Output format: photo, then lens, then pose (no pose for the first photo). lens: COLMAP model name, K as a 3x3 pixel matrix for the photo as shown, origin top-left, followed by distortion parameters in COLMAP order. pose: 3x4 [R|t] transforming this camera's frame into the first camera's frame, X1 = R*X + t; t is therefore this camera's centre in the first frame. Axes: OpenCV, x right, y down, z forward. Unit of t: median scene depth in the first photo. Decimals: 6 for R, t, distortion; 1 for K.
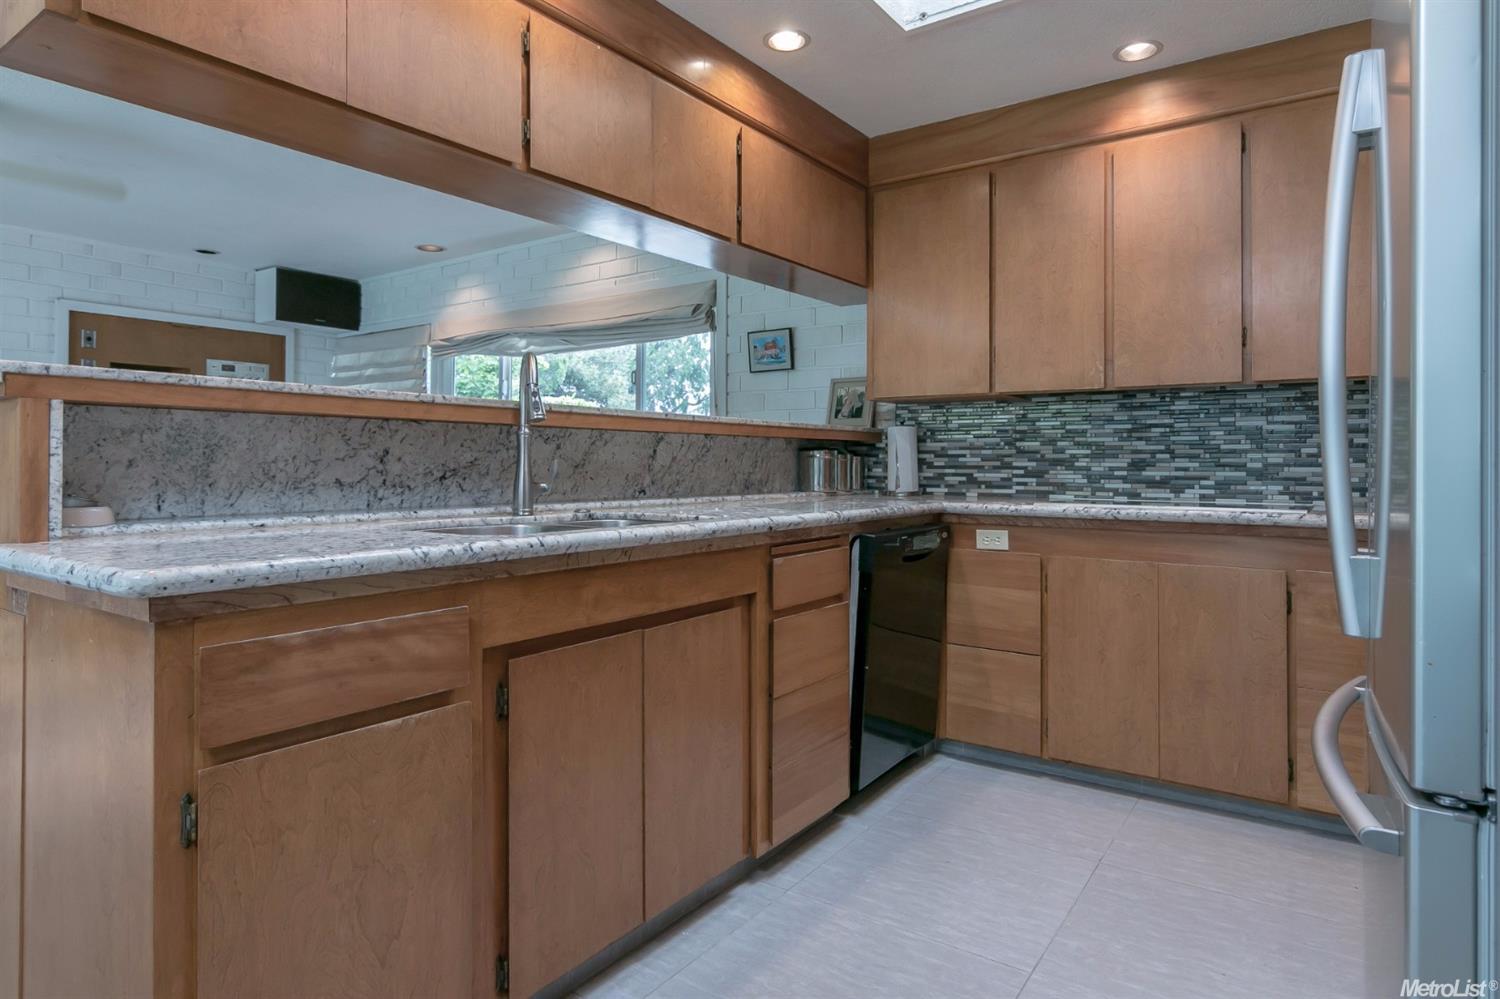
lens RADIAL K [[850.5, 0, 748.0], [0, 850.5, 455.4], [0, 0, 1]] dist [-0.002346, -0.000333]
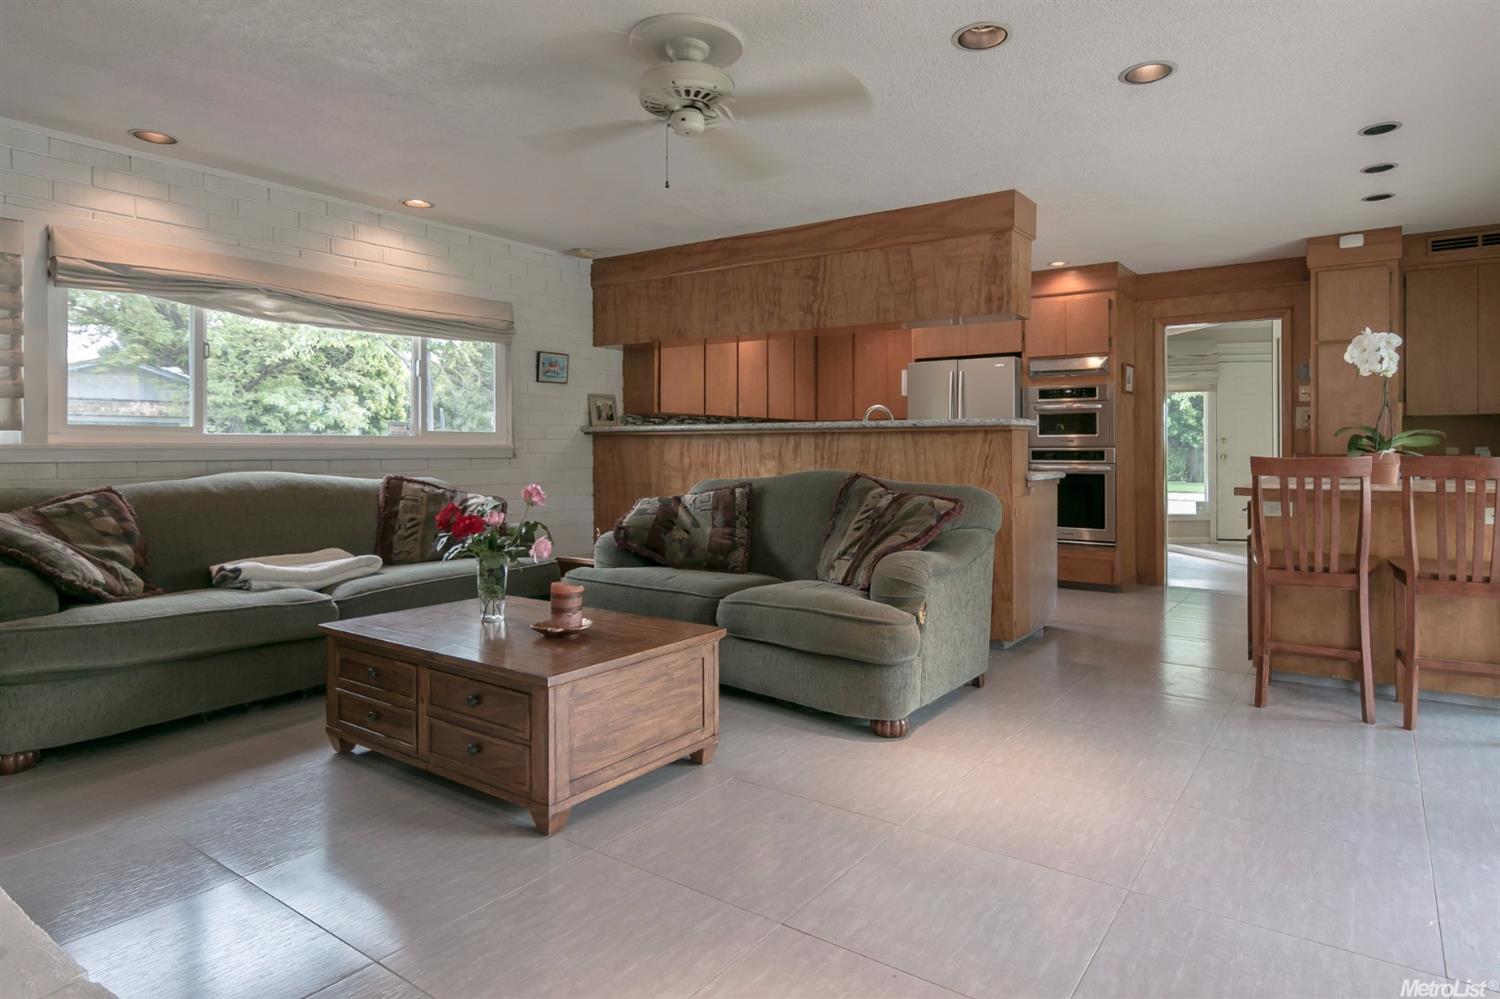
lens RADIAL K [[856.6, 0, 747.8], [0, 856.6, 444.4], [0, 0, 1]] dist [-0.000938, -0.000107]
pose [[0.017931, 0.002949, 0.999835, -1.801736], [-0.009501, 0.999951, -0.002779, 0.003114], [-0.999794, -0.009450, 0.017958, 0.868169]]
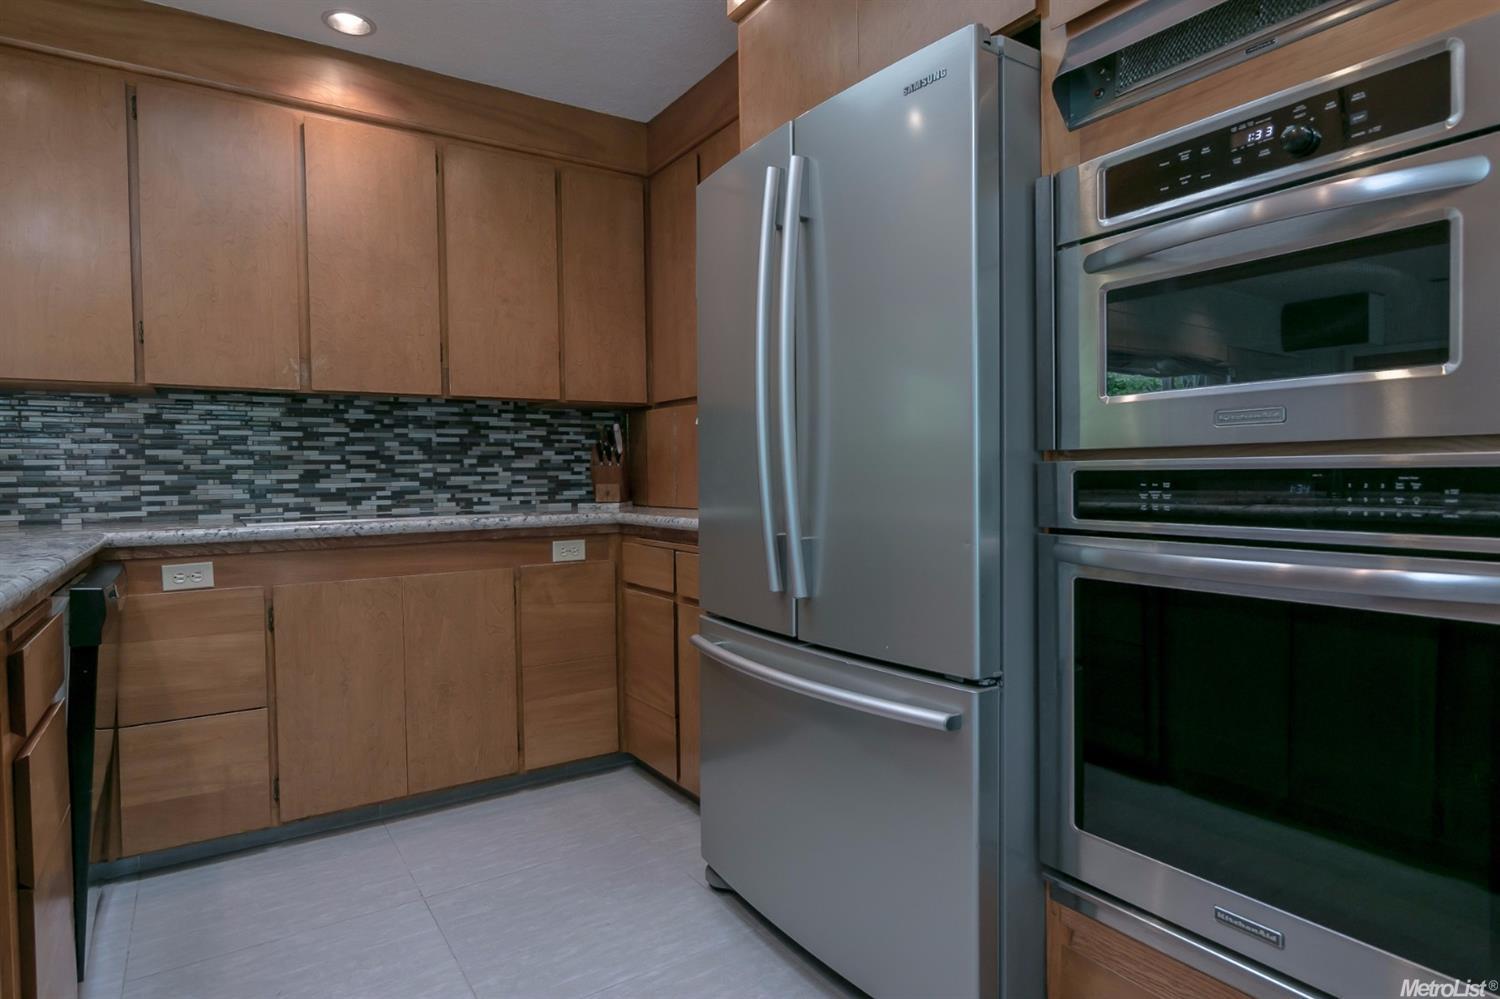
lens RADIAL K [[828.6, 0, 753.5], [0, 828.6, 498.1], [0, 0, 1]] dist [-0.001304, 0.001248]
pose [[0.362348, -0.038708, 0.931239, -0.204404], [0.005332, 0.999207, 0.039459, 0.001606], [-0.932028, -0.009332, 0.362267, 0.233674]]
